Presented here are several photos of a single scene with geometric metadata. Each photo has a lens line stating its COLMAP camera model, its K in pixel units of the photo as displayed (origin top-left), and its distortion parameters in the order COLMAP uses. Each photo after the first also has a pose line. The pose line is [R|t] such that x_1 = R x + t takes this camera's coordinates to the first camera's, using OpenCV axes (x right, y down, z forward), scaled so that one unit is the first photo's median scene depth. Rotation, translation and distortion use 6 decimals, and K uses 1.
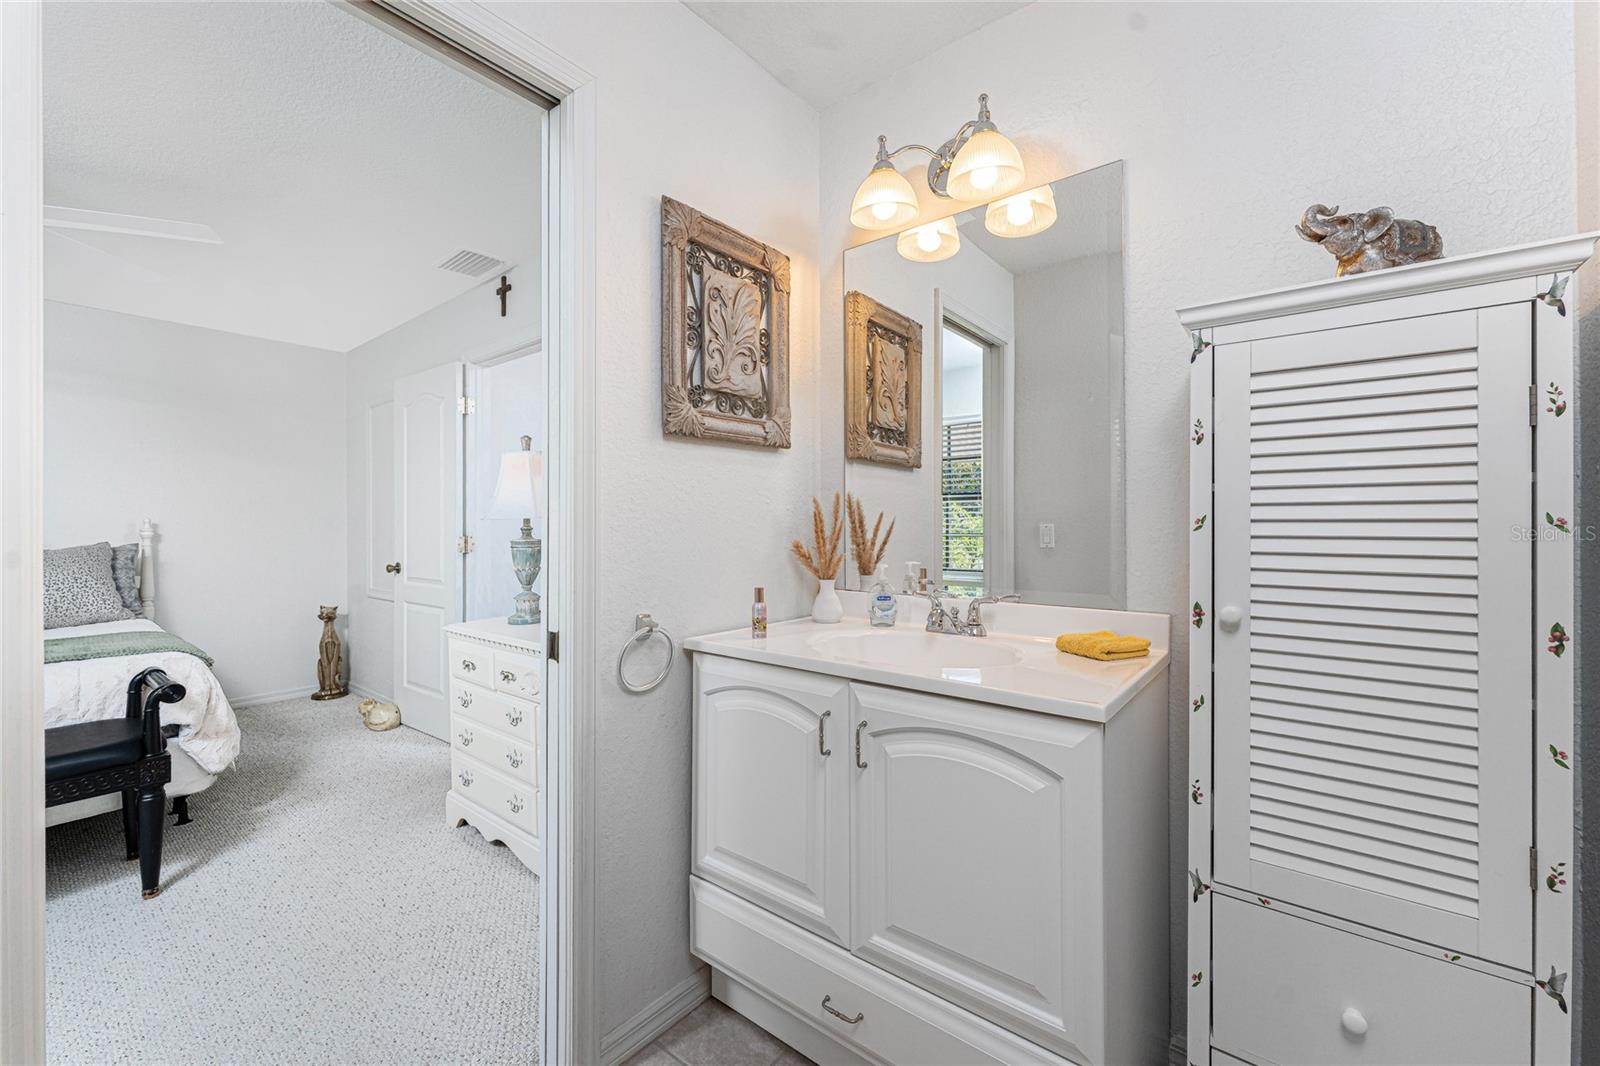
lens RADIAL K [[644.6, 0, 791.1], [0, 644.6, 526.0], [0, 0, 1]] dist [0.000490, -0.000483]
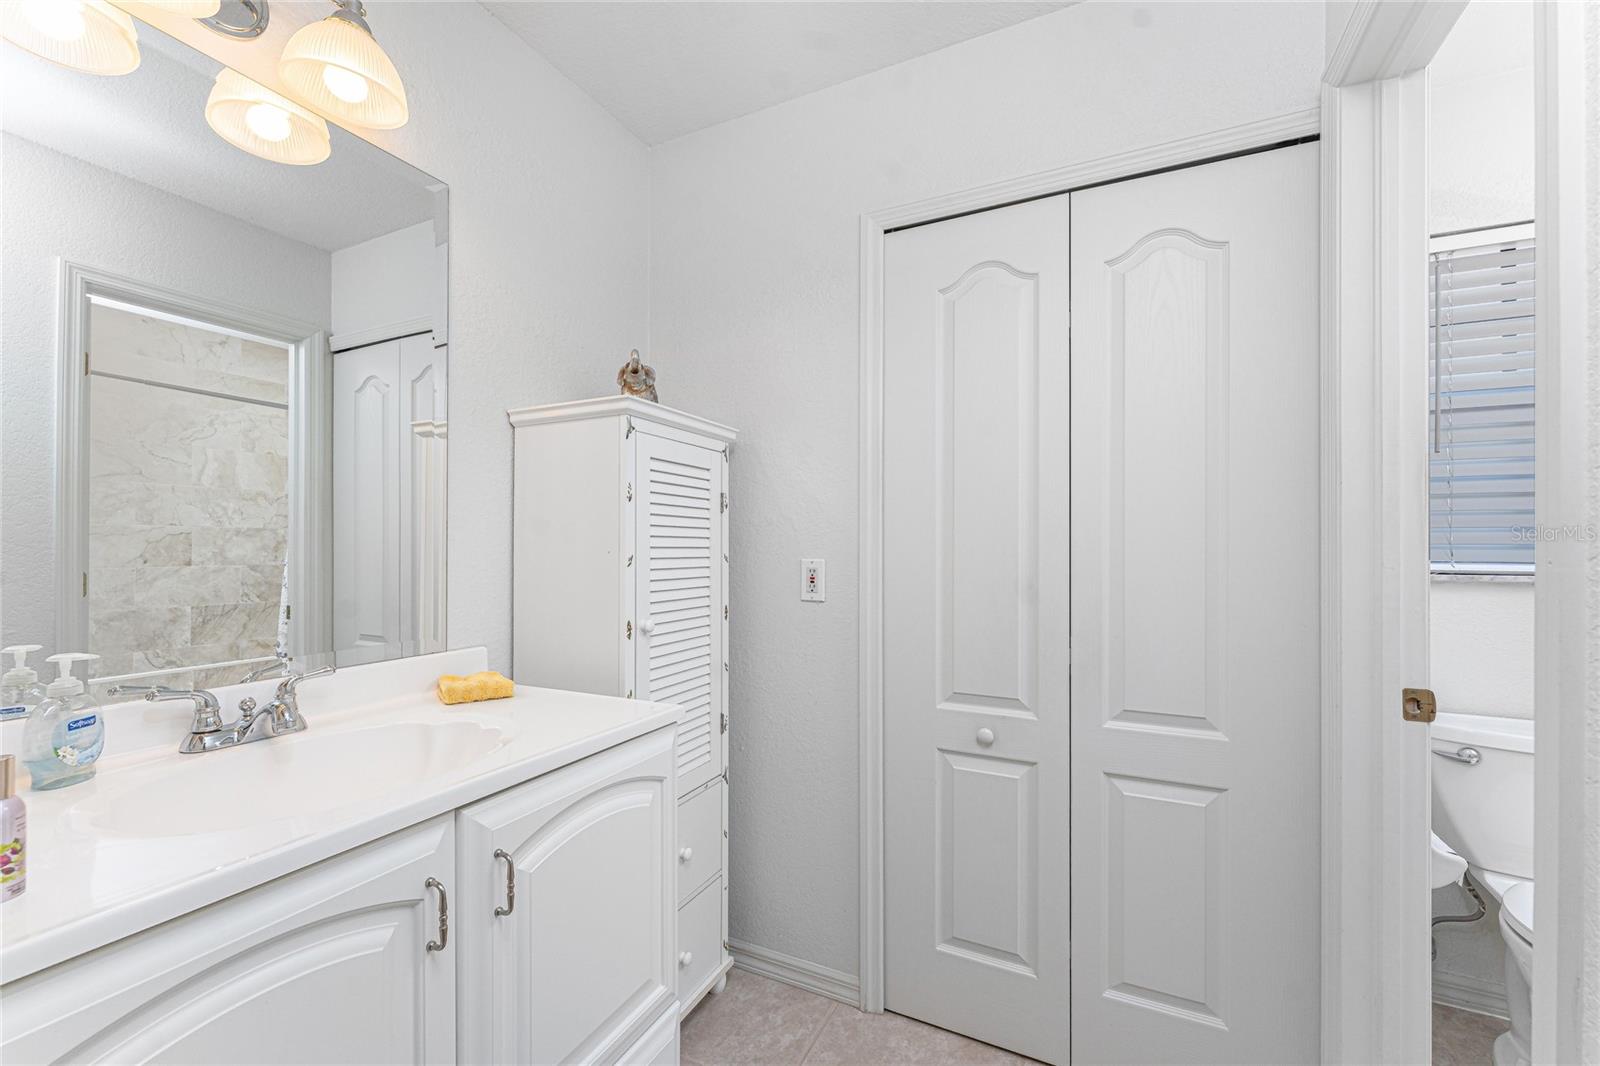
lens RADIAL K [[644.6, 0, 799.2], [0, 644.6, 540.8], [0, 0, 1]] dist [0.000490, -0.000483]
pose [[-0.200408, 0.004792, 0.979701, -0.744929], [0.005404, 0.999978, -0.003785, -0.039015], [-0.979698, 0.004536, -0.200429, 0.924375]]
